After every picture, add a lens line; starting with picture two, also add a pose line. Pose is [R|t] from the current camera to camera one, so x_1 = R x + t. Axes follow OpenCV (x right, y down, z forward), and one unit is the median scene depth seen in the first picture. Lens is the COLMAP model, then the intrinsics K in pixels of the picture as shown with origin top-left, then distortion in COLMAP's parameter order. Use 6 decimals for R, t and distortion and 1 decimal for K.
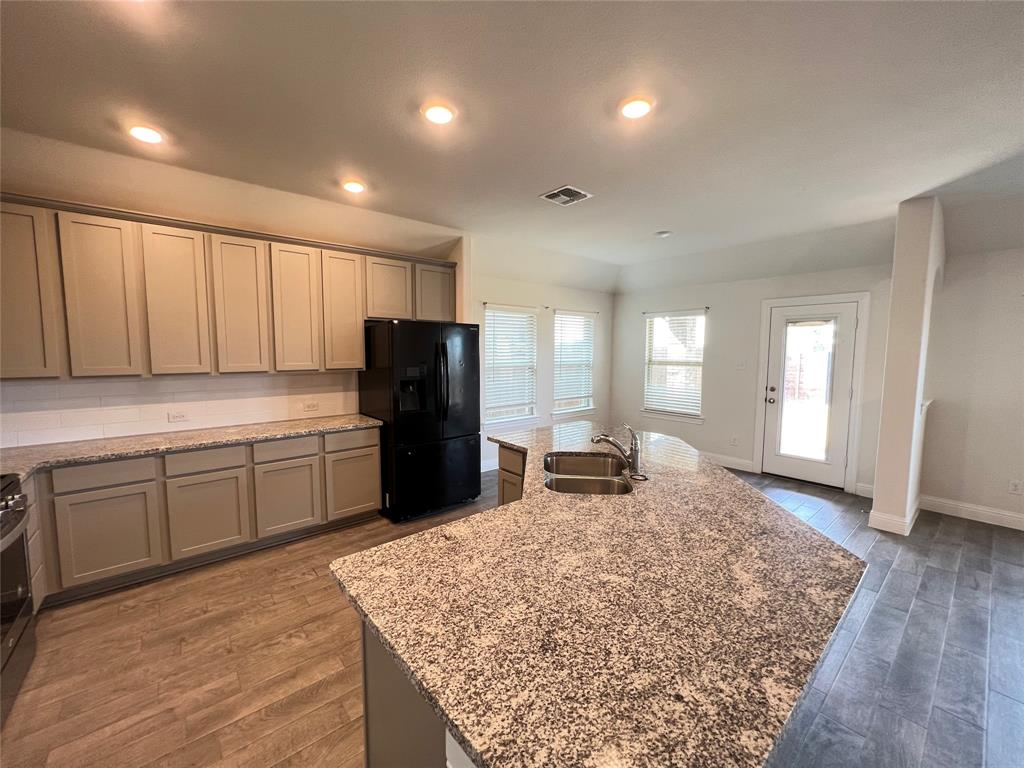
lens RADIAL K [[415.6, 0, 512.0], [0, 415.6, 384.0], [0, 0, 1]] dist [-0.003230, 0.000106]
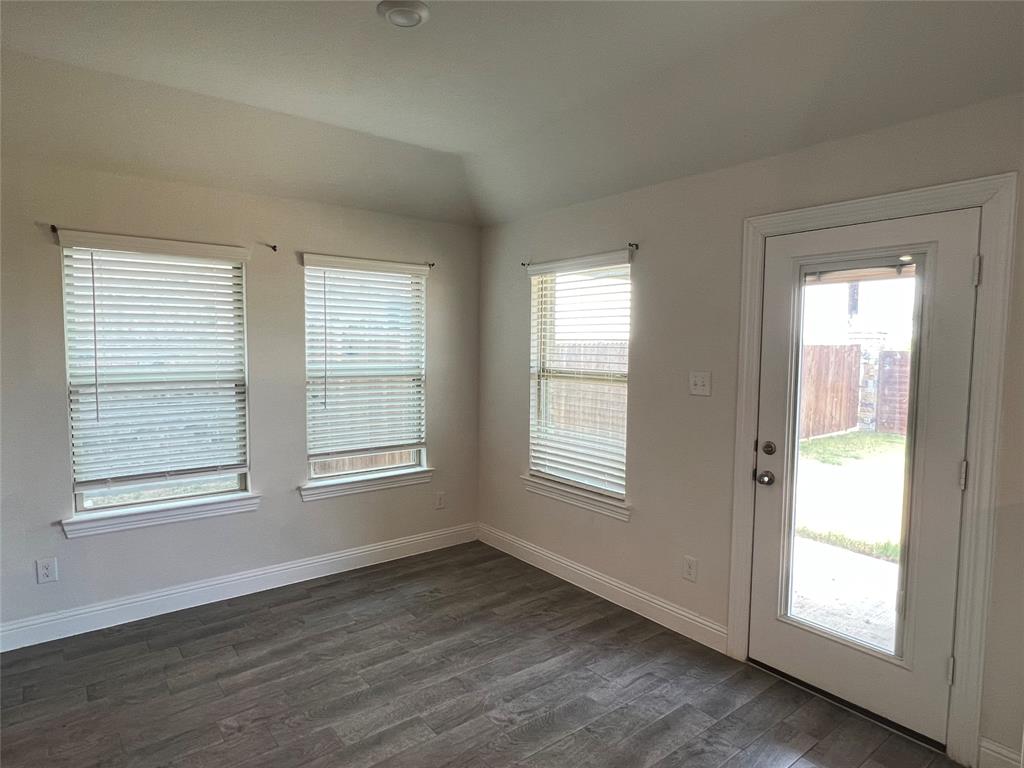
lens RADIAL K [[600.6, 0, 512.0], [0, 600.6, 384.0], [0, 0, 1]] dist [-0.002302, -0.000516]
pose [[0.998968, 0.007899, -0.044730, 0.411419], [-0.008663, 0.999819, -0.016917, -0.035536], [0.044588, 0.017287, 0.998856, 0.428701]]
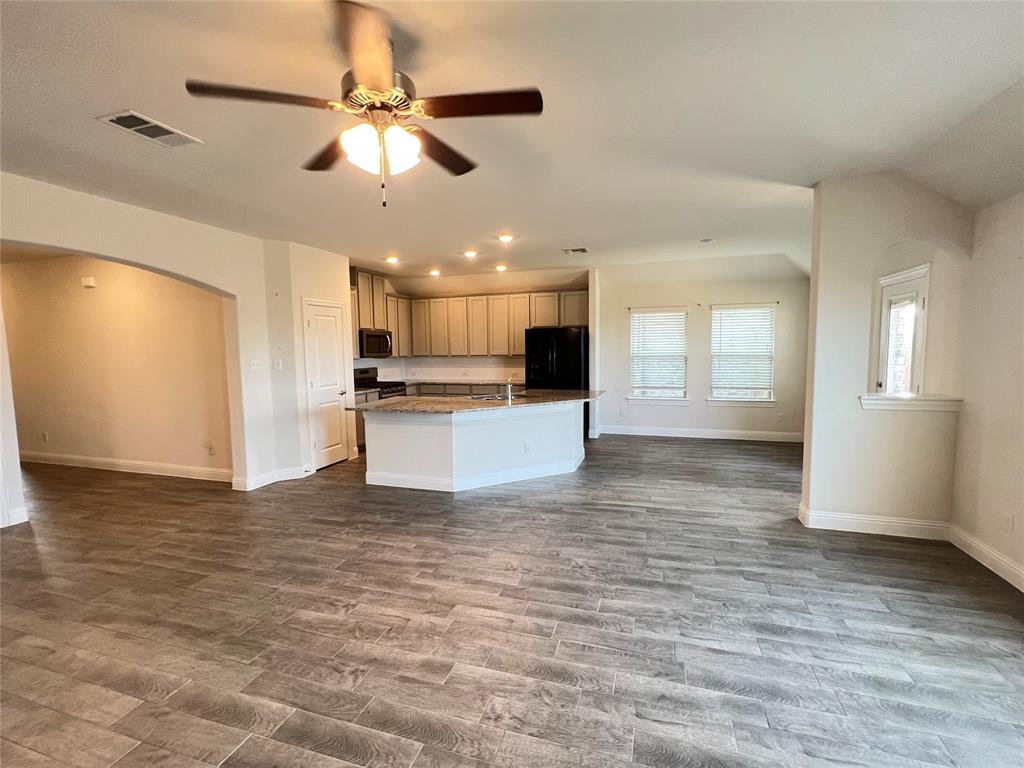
lens RADIAL K [[466.0, 0, 512.0], [0, 466.0, 384.0], [0, 0, 1]] dist [0.001839, 0.000196]
pose [[0.532278, 0.059673, -0.844464, 1.021288], [-0.055189, 0.997837, 0.035725, 0.018373], [0.844769, 0.027590, 0.534419, -0.128612]]
